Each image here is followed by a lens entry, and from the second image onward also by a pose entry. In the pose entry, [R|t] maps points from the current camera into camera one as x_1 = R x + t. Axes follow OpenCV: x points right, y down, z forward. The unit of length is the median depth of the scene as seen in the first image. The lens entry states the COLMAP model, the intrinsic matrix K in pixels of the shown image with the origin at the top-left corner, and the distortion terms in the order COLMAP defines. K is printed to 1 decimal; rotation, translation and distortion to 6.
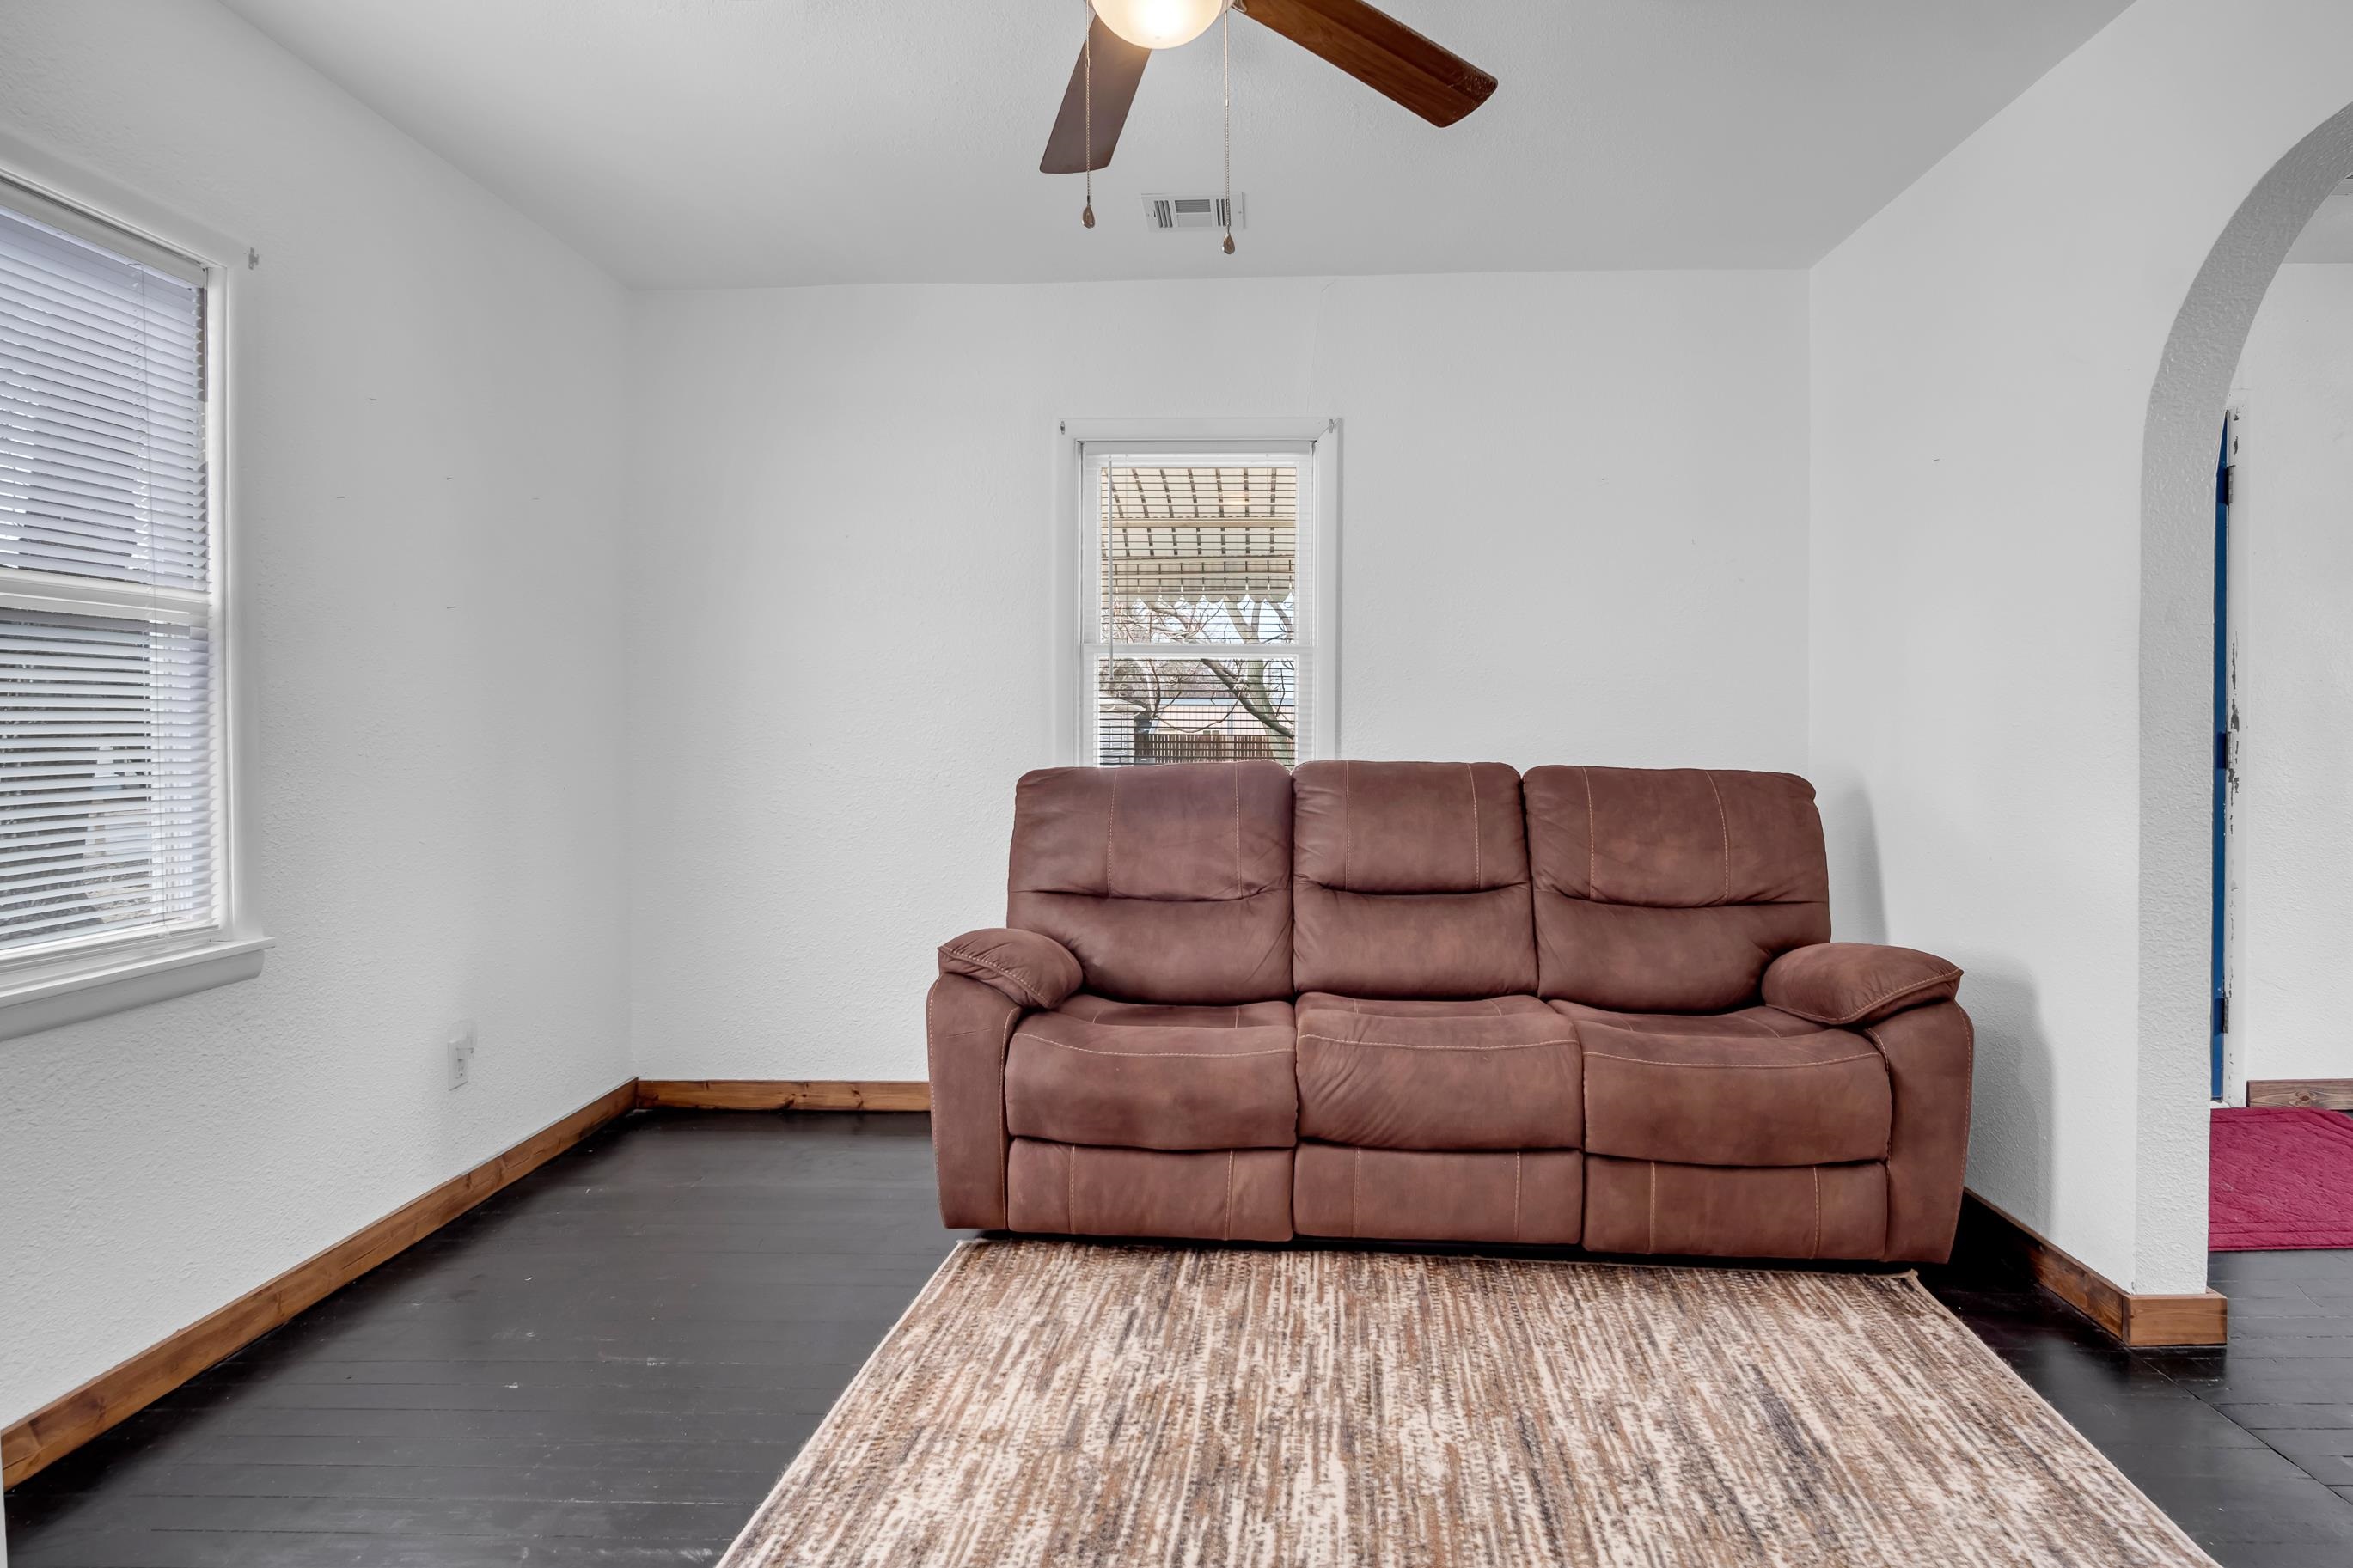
lens RADIAL K [[1335.9, 0, 1236.1], [0, 1335.9, 738.2], [0, 0, 1]] dist [-0.029167, -0.000293]
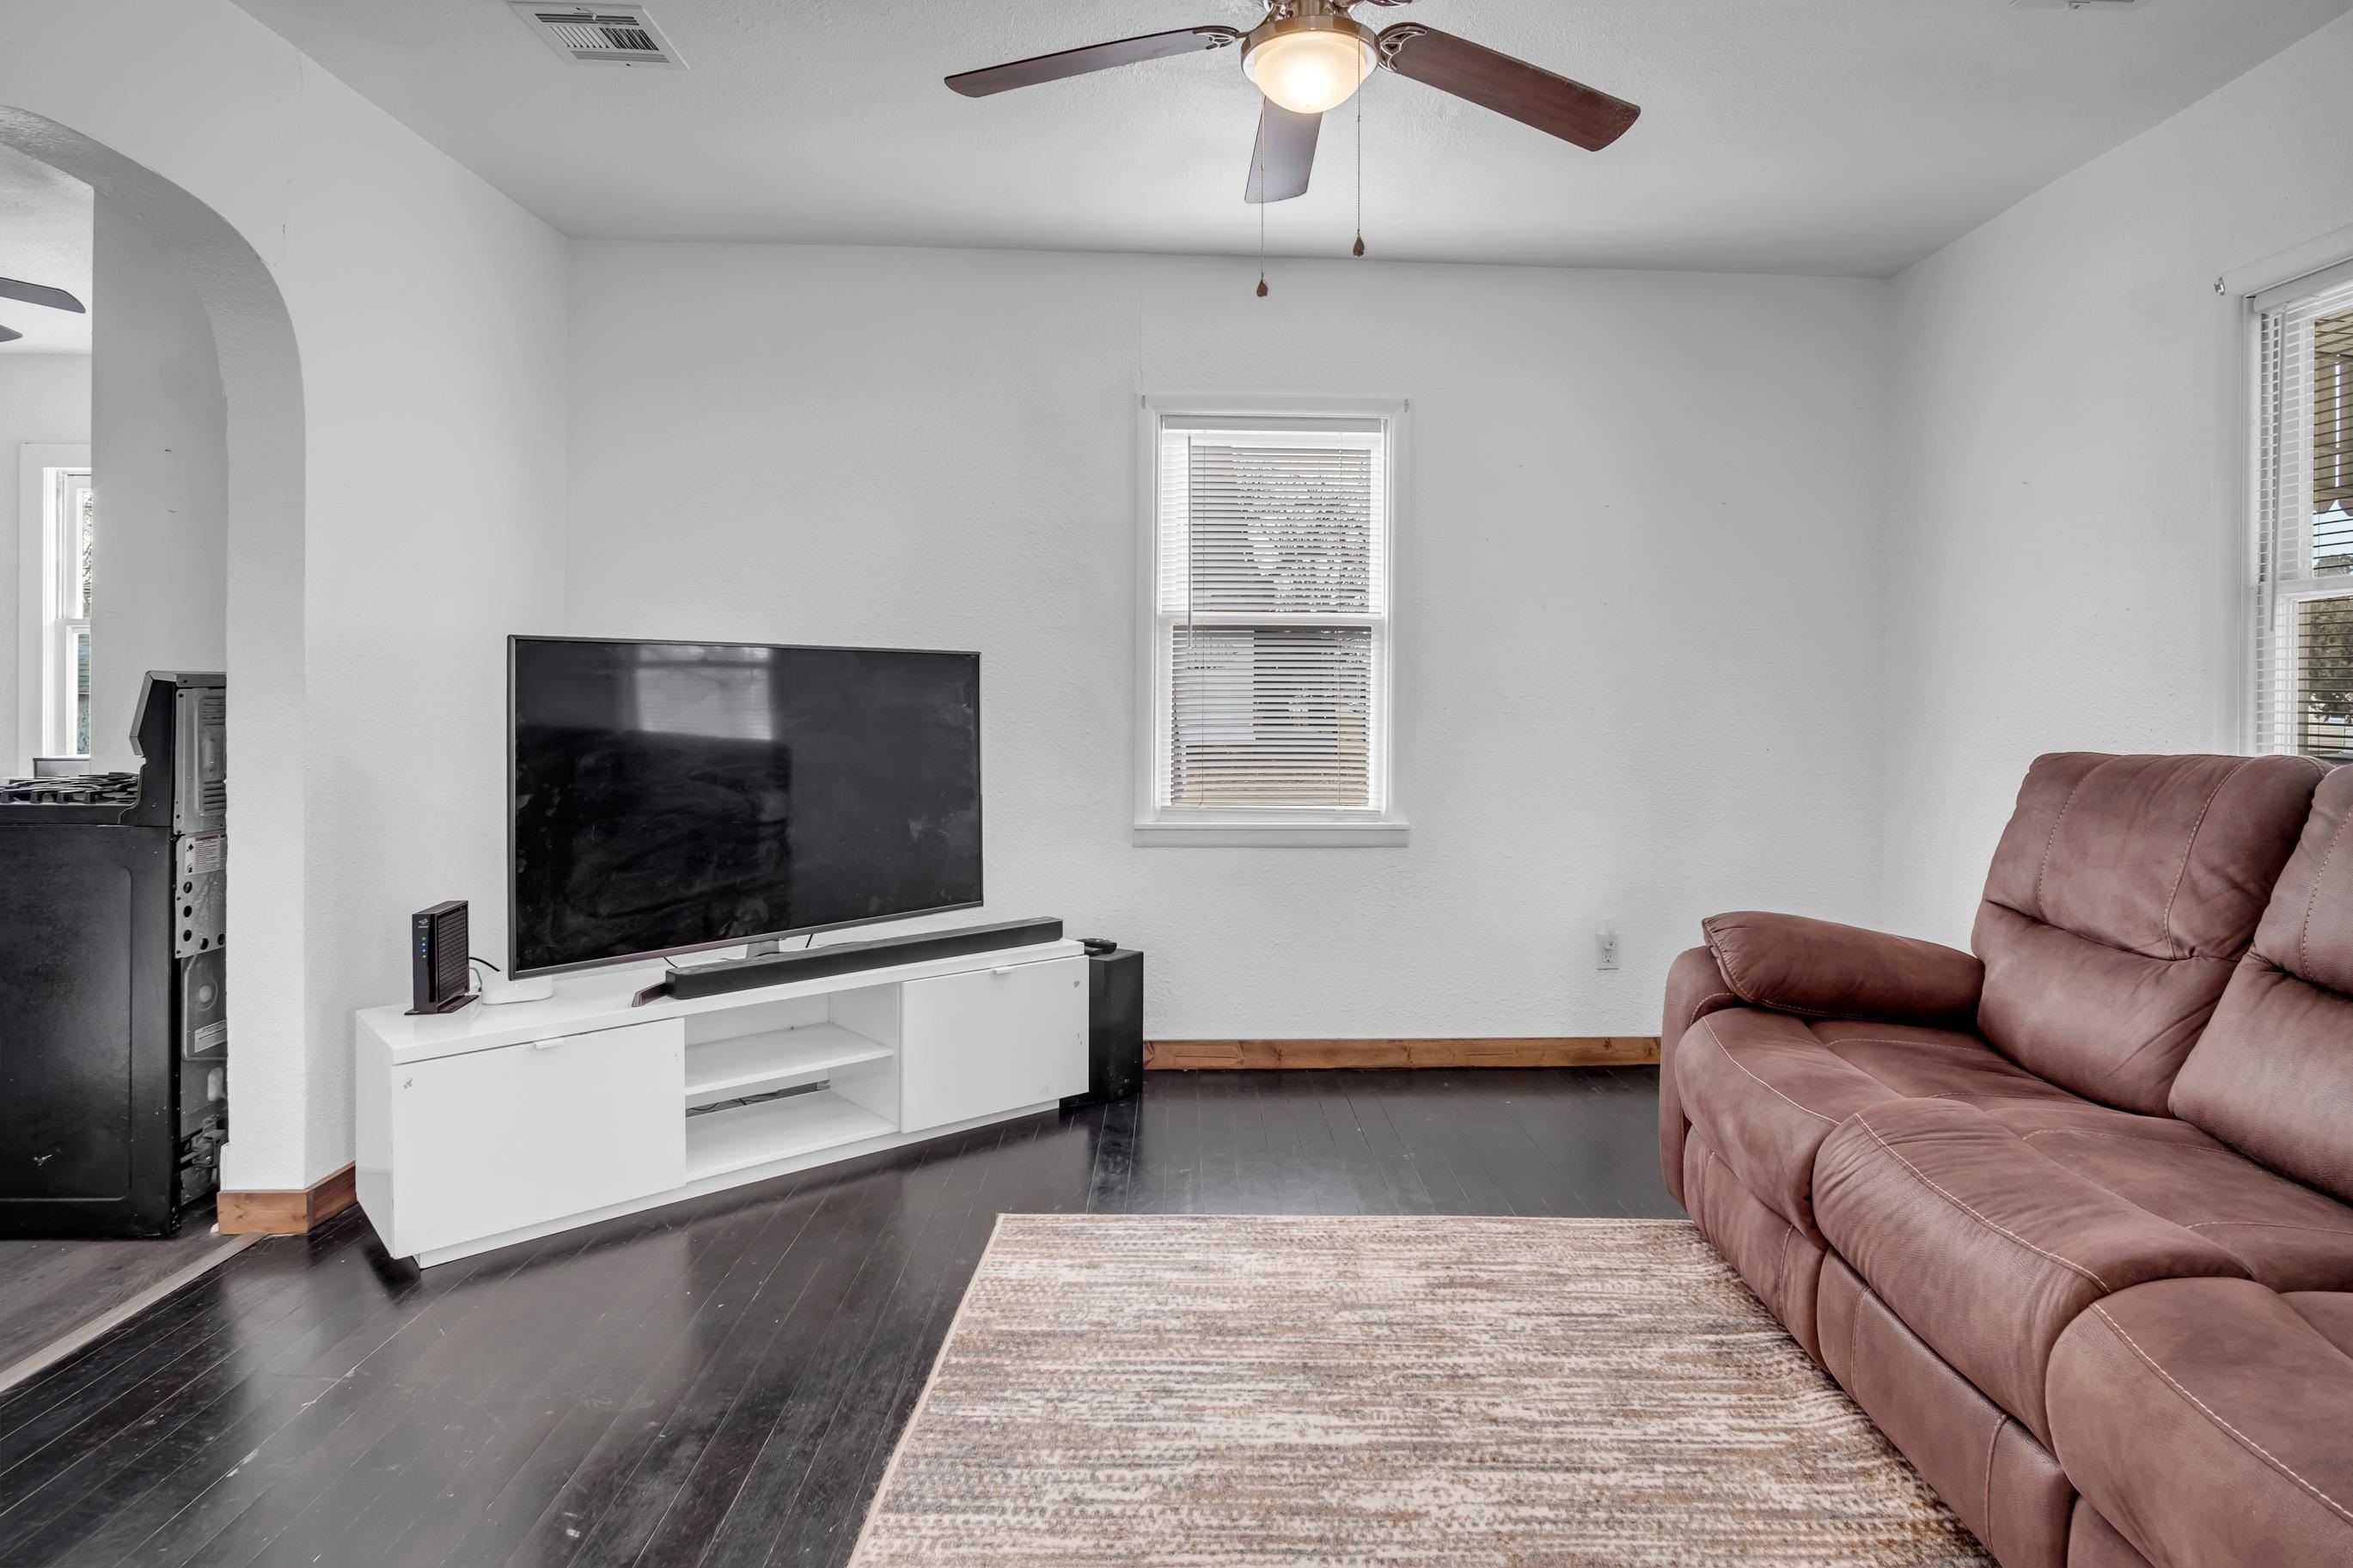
lens RADIAL K [[1301.0, 0, 1222.0], [0, 1301.0, 683.0], [0, 0, 1]] dist [-0.031685, 0.012009]
pose [[0.063813, -0.003785, -0.997955, 0.942663], [-0.017103, 0.999842, -0.004886, -0.008865], [0.997815, 0.017380, 0.063738, 0.754863]]
